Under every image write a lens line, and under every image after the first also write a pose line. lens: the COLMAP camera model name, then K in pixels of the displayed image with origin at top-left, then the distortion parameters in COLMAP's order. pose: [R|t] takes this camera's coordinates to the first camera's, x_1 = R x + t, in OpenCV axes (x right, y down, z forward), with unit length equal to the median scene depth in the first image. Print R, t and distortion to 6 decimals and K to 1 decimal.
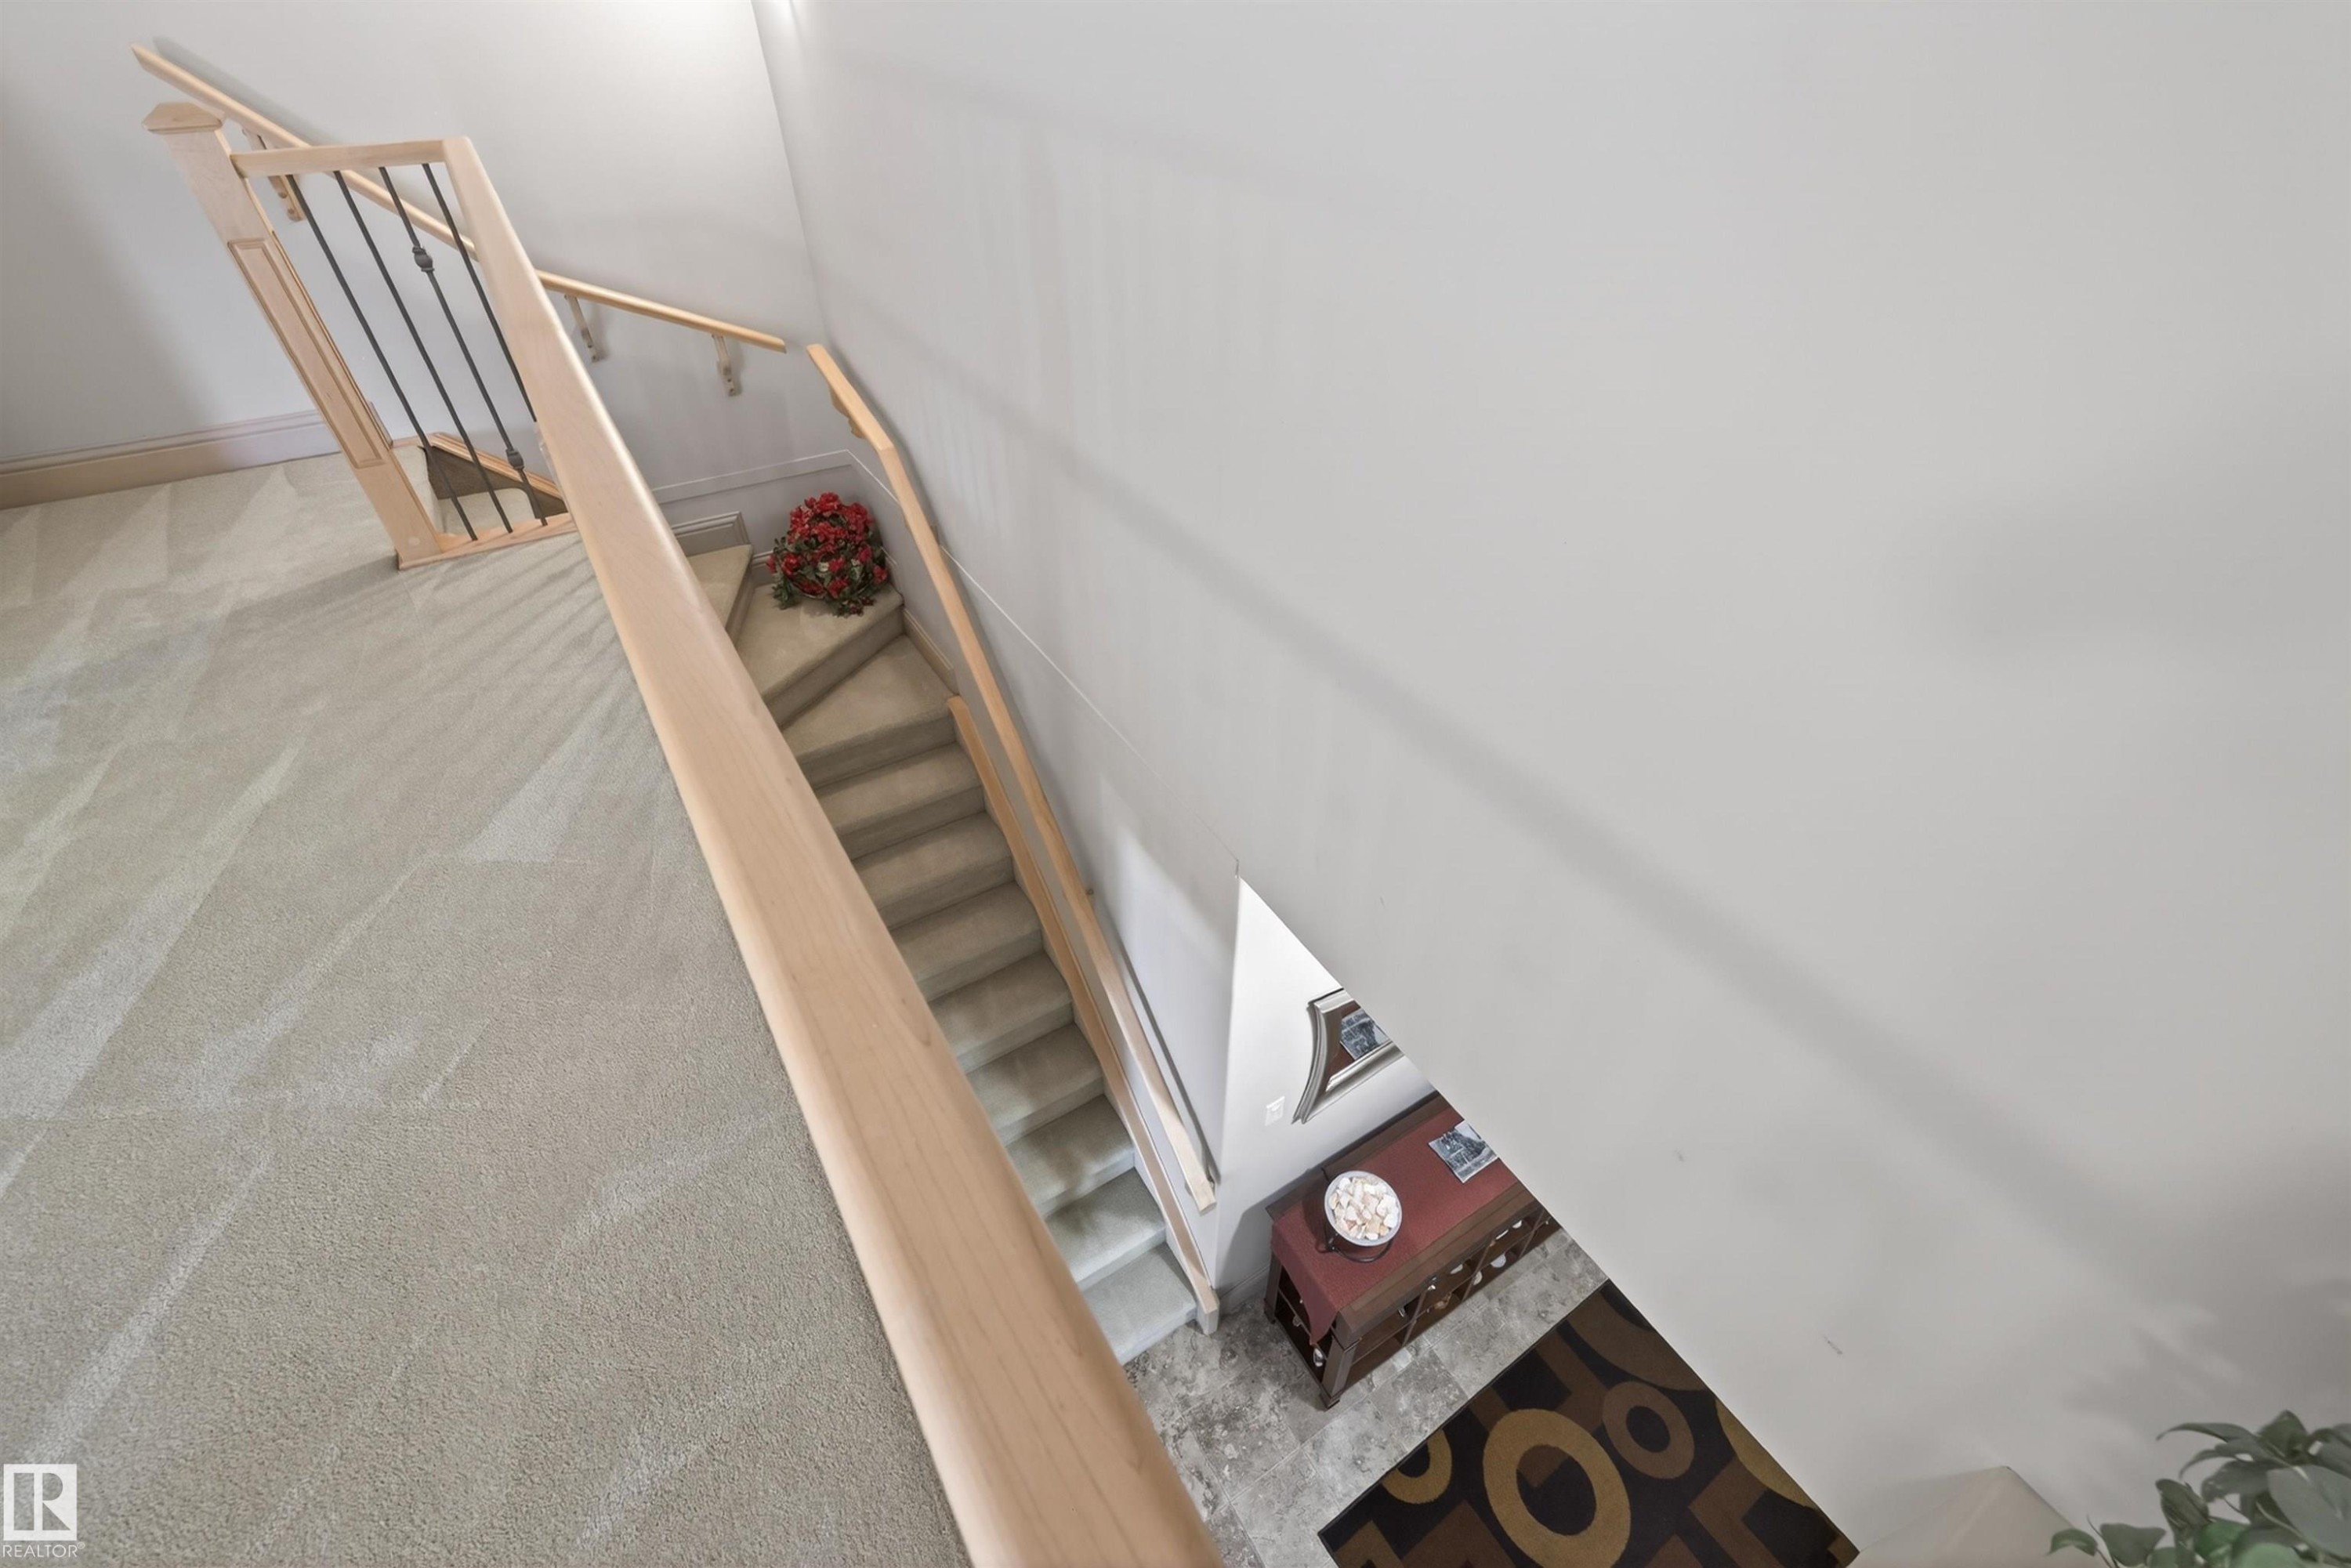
lens RADIAL K [[990.5, 0, 1166.1], [0, 990.5, 782.8], [0, 0, 1]] dist [0.010523, -0.000848]
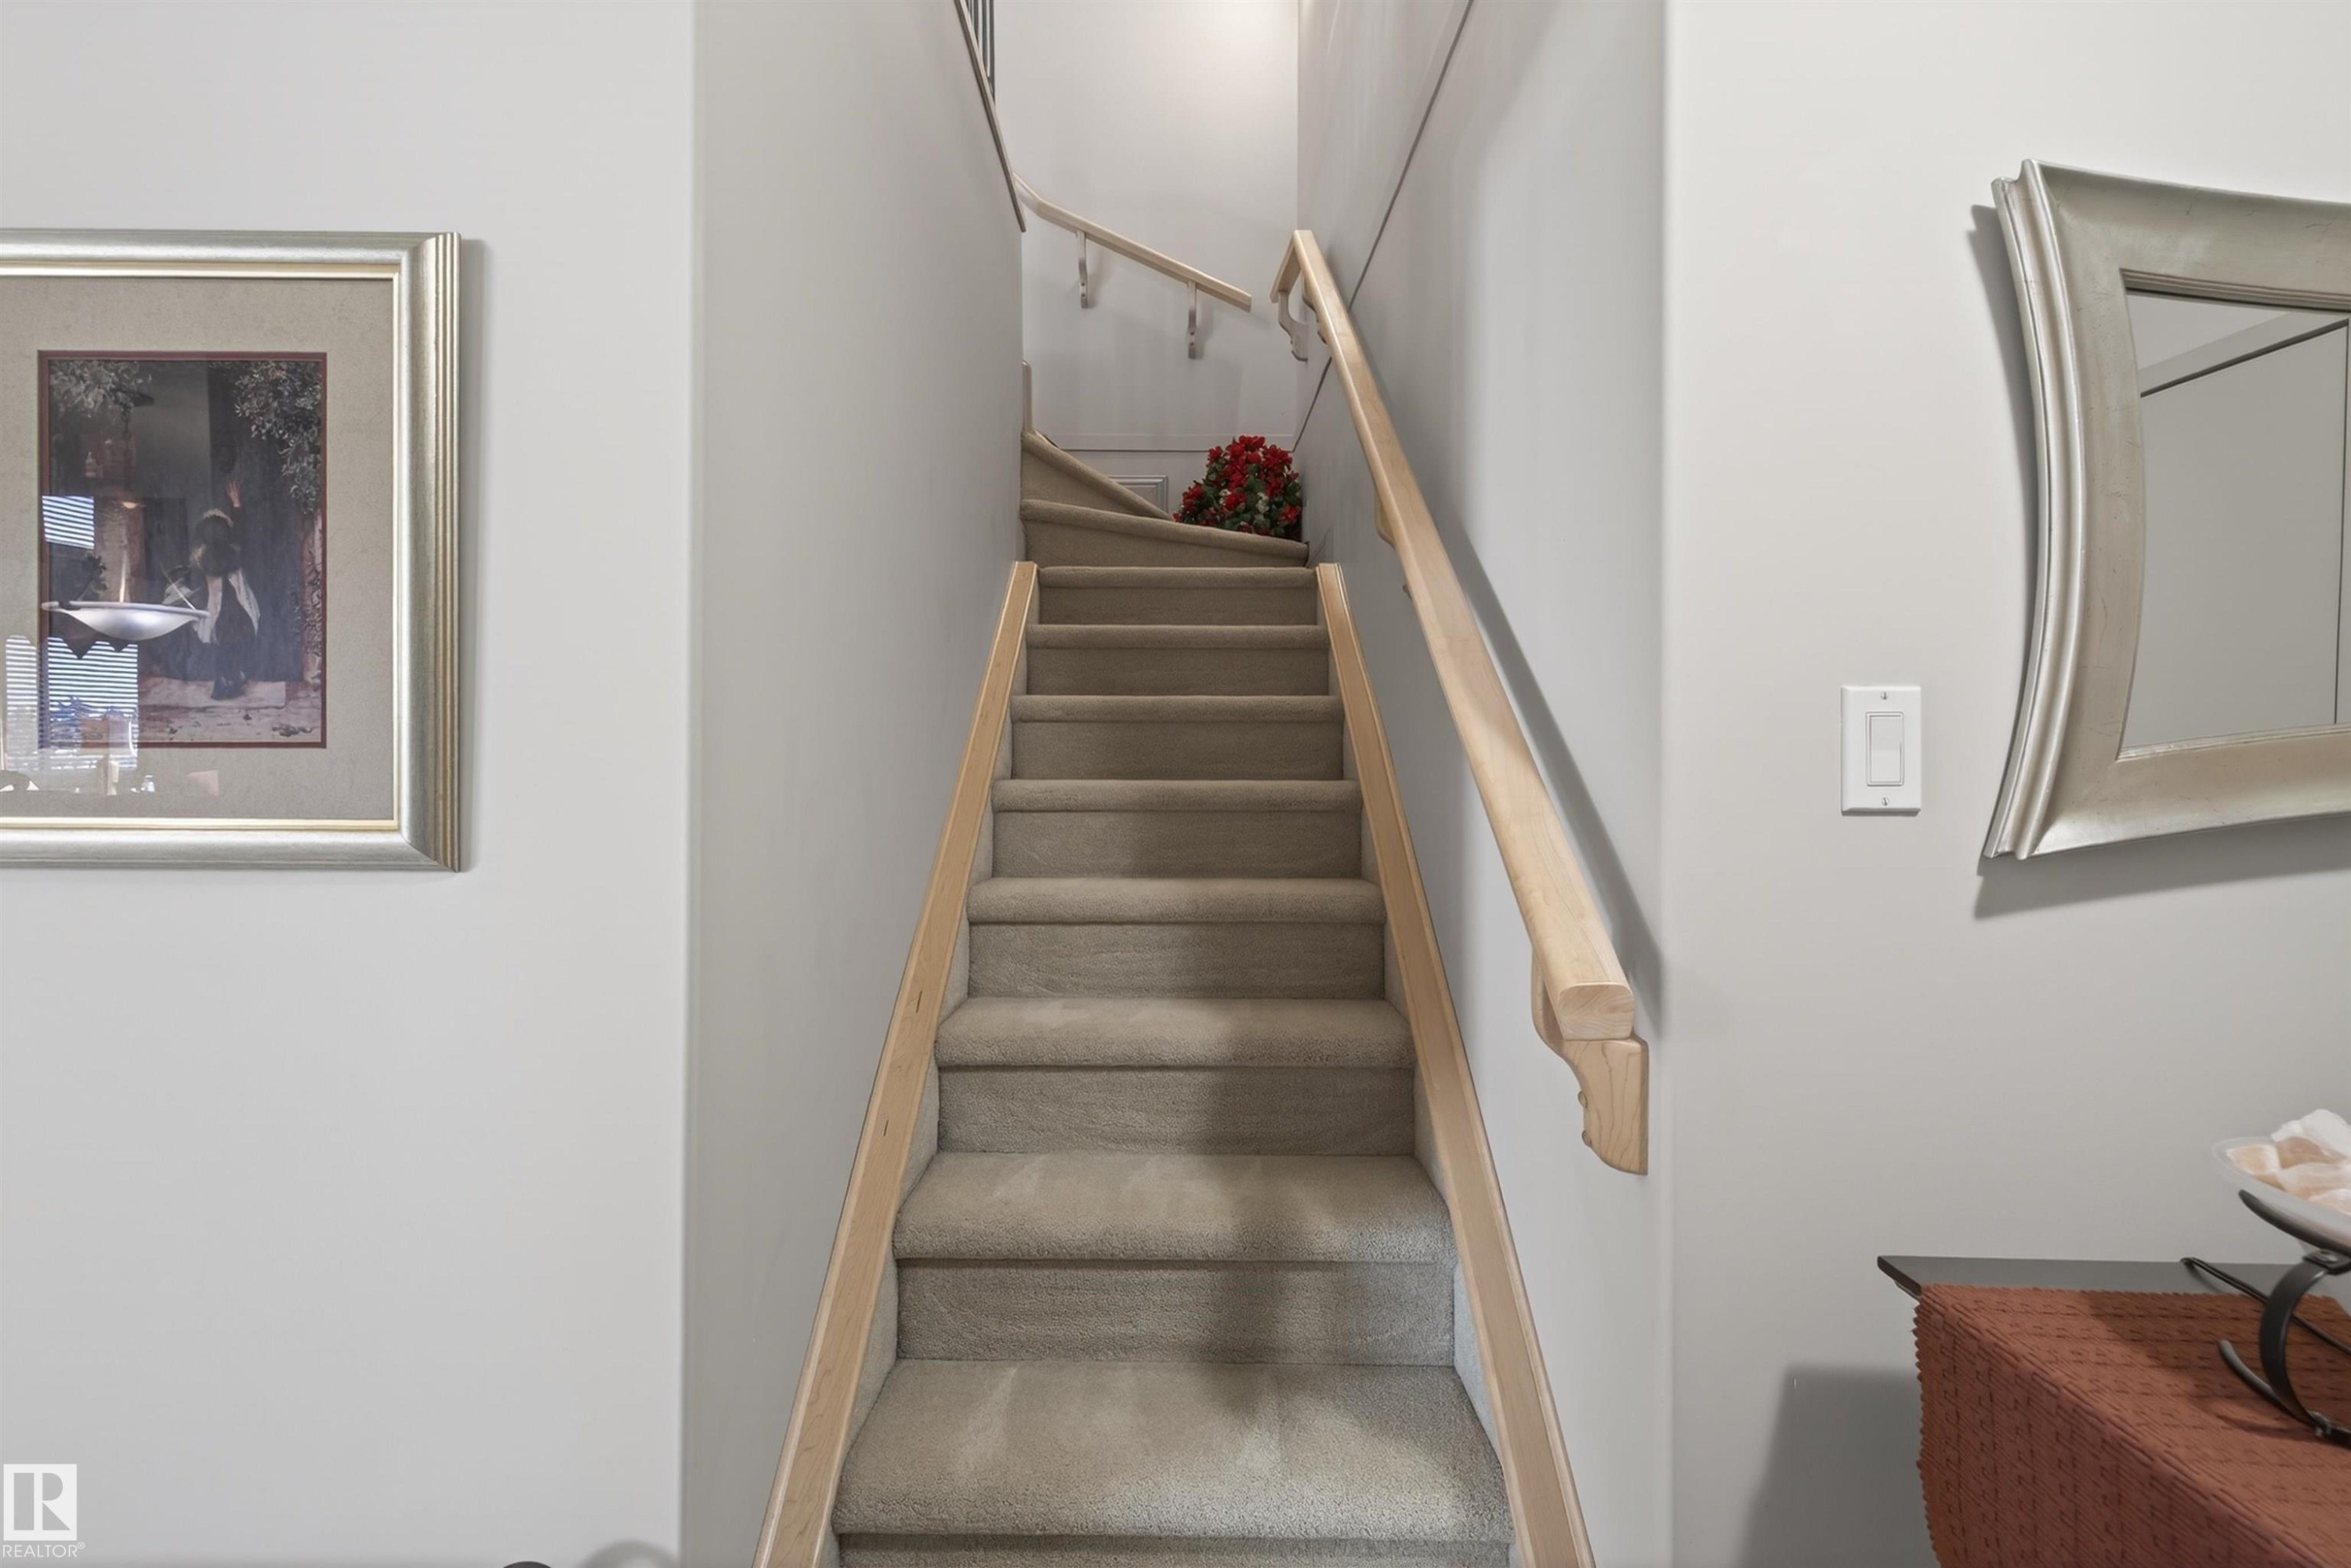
lens RADIAL K [[990.5, 0, 1170.6], [0, 990.5, 785.0], [0, 0, 1]] dist [0.010523, -0.000848]
pose [[0.846956, 0.002748, -0.531656, 0.077964], [-0.350390, 0.754977, -0.554289, 0.508833], [0.399865, 0.655746, 0.640395, 0.651469]]
